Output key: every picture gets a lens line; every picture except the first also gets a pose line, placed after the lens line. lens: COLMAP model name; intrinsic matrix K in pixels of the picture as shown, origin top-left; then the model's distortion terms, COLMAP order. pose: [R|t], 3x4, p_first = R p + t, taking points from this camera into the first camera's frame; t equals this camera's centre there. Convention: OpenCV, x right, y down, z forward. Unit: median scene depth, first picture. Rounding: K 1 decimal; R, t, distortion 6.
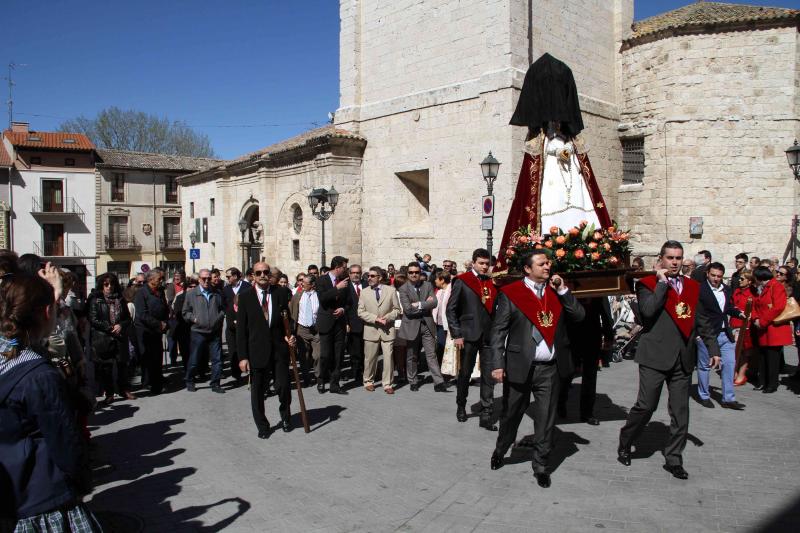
lens RADIAL K [[686.1, 0, 399.6], [0, 686.1, 281.1], [0, 0, 1]] dist [-0.166481, 0.151319]
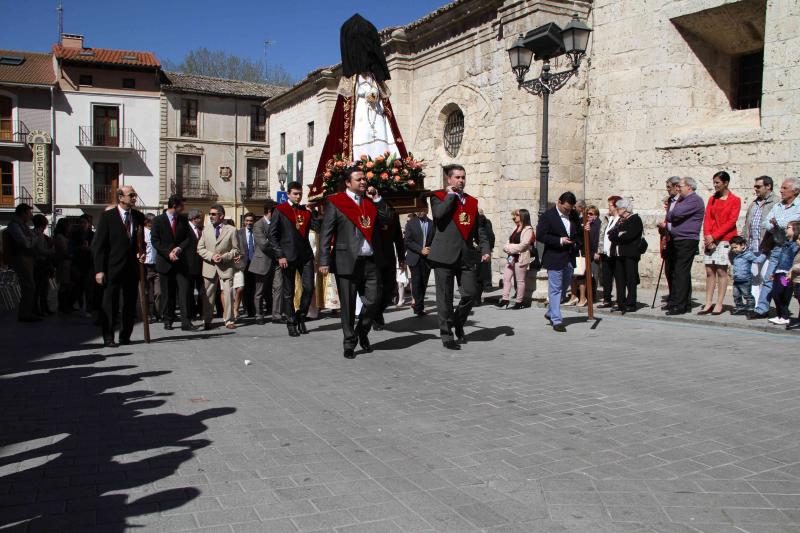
lens RADIAL K [[686.1, 0, 399.6], [0, 686.1, 281.1], [0, 0, 1]] dist [-0.166481, 0.151319]
pose [[0.990549, 0.036017, -0.132343, -0.078317], [-0.031776, 0.998916, 0.034023, 0.014824], [0.133425, -0.029496, 0.990620, 0.280434]]
